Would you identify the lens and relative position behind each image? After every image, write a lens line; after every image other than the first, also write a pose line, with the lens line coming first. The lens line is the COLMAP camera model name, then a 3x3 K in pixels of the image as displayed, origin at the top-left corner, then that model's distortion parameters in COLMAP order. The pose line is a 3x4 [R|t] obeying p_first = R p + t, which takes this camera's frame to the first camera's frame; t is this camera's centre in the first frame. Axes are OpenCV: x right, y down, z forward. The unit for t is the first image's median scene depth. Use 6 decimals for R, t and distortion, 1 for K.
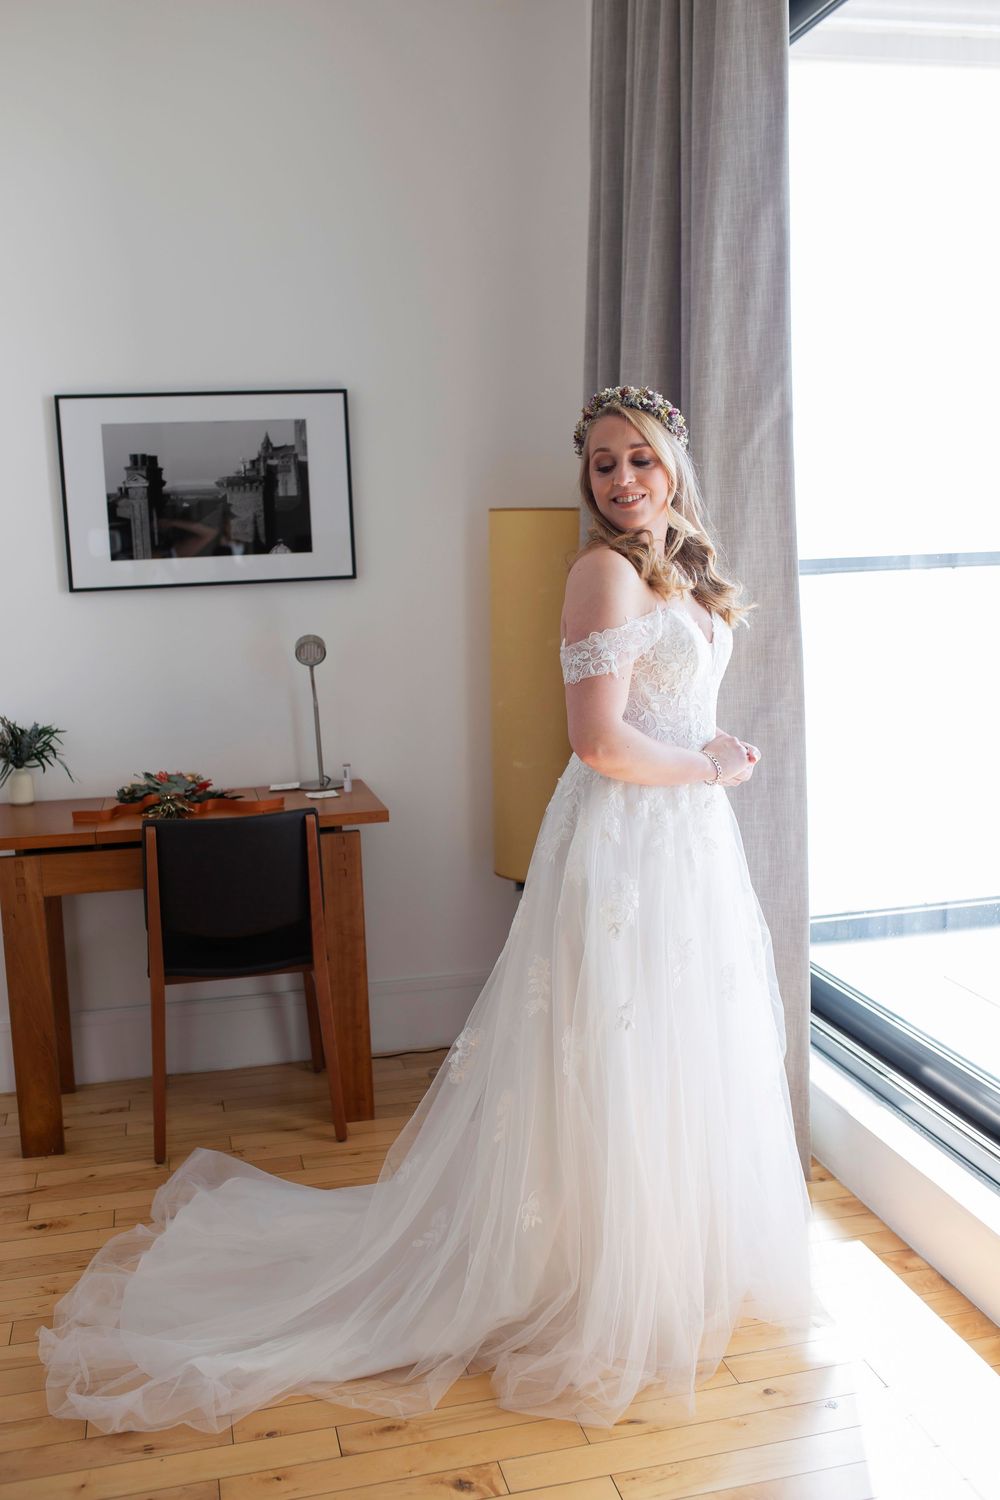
lens RADIAL K [[1441.7, 0, 538.6], [0, 1441.7, 746.7], [0, 0, 1]] dist [-0.020147, 0.000341]
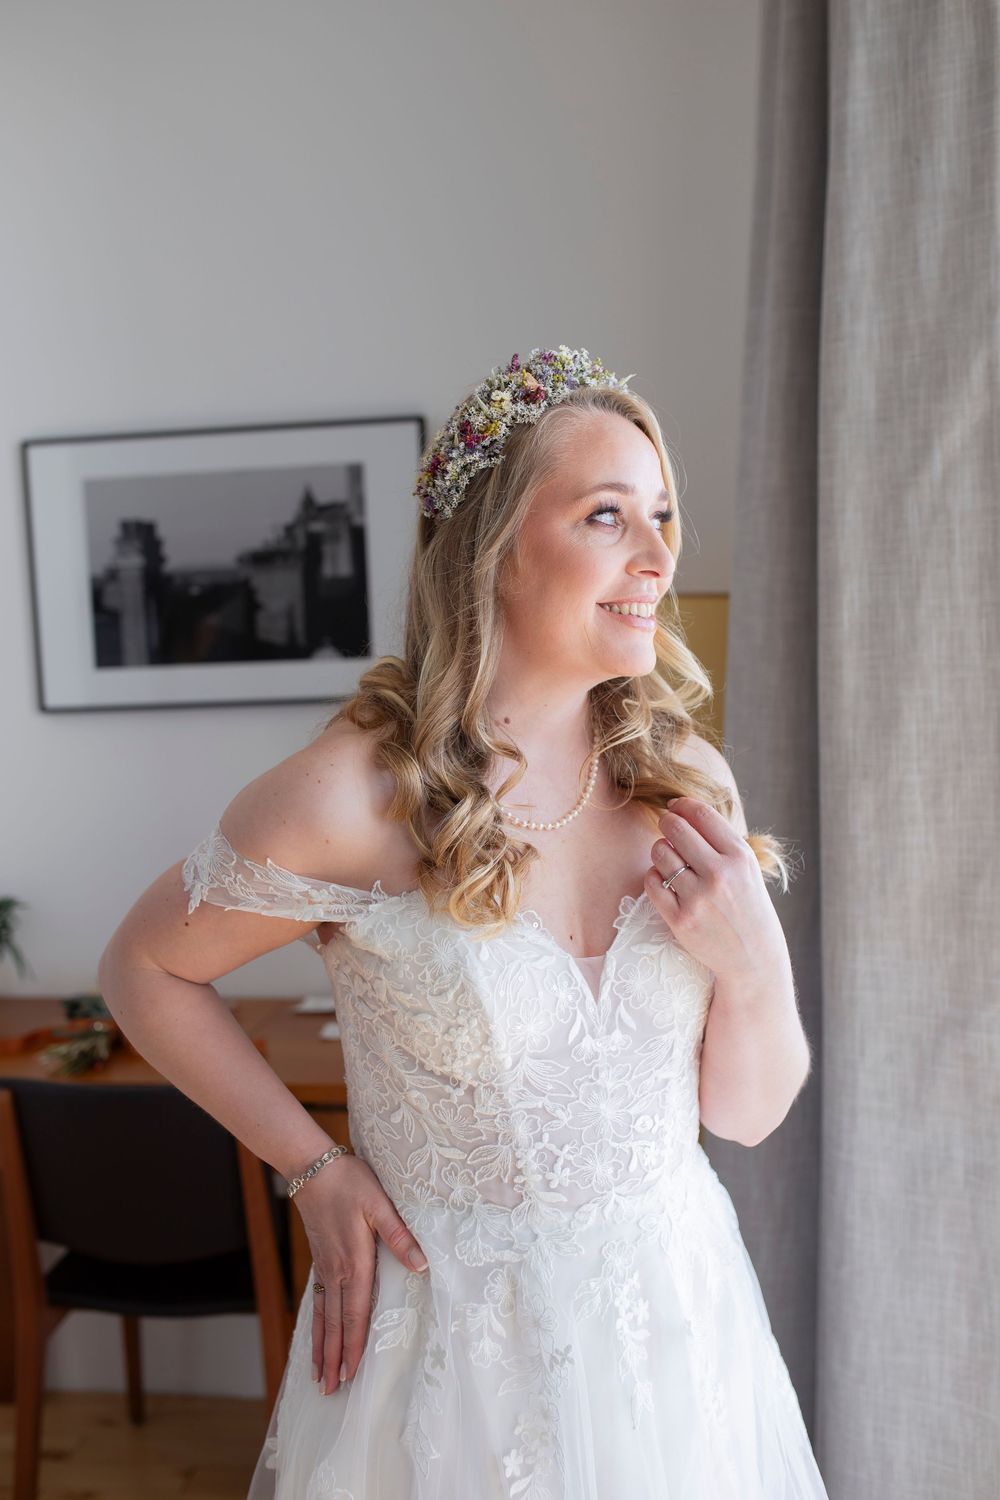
lens RADIAL K [[1441.7, 0, 538.6], [0, 1441.7, 746.7], [0, 0, 1]] dist [-0.020147, 0.000341]
pose [[0.909451, 0.043562, -0.413524, 0.211776], [-0.059552, 0.997890, -0.025850, -0.091577], [0.411525, 0.048136, 0.910126, 0.474144]]
